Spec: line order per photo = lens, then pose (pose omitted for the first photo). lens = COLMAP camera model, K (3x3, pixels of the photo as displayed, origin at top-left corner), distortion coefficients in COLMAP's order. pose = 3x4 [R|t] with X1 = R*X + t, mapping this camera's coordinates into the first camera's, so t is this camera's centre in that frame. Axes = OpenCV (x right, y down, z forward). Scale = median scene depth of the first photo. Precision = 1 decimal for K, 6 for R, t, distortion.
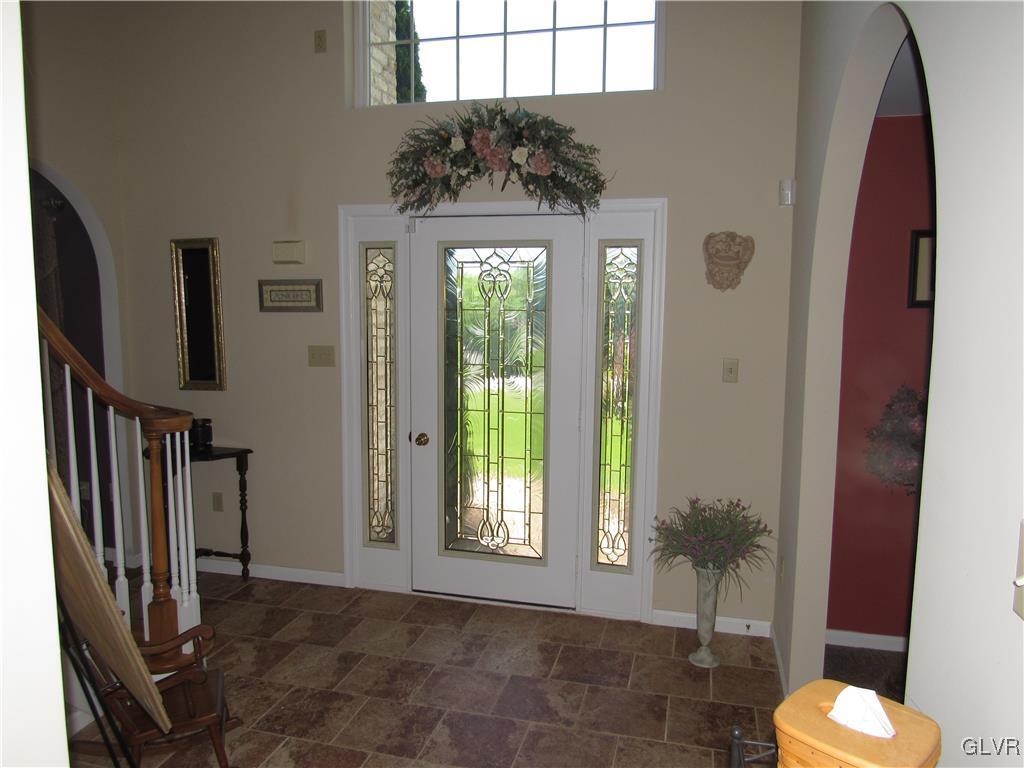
lens RADIAL K [[732.7, 0, 511.6], [0, 732.7, 384.7], [0, 0, 1]] dist [-0.024222, 0.006540]
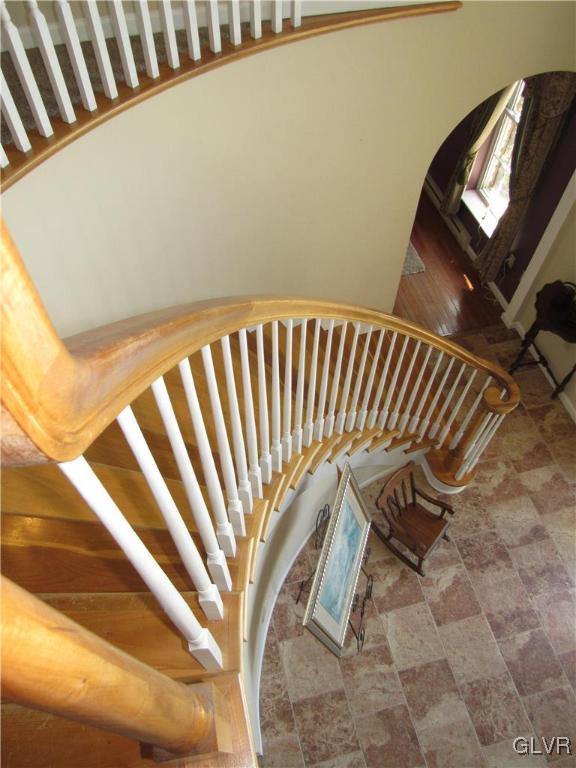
lens RADIAL K [[549.5, 0, 287.1], [0, 549.5, 383.7], [0, 0, 1]] dist [-0.024222, 0.006540]
pose [[0.482680, 0.719599, -0.499197, -0.150441], [-0.110345, 0.615418, 0.780439, -0.800215], [0.868817, -0.321619, 0.376454, 0.220366]]
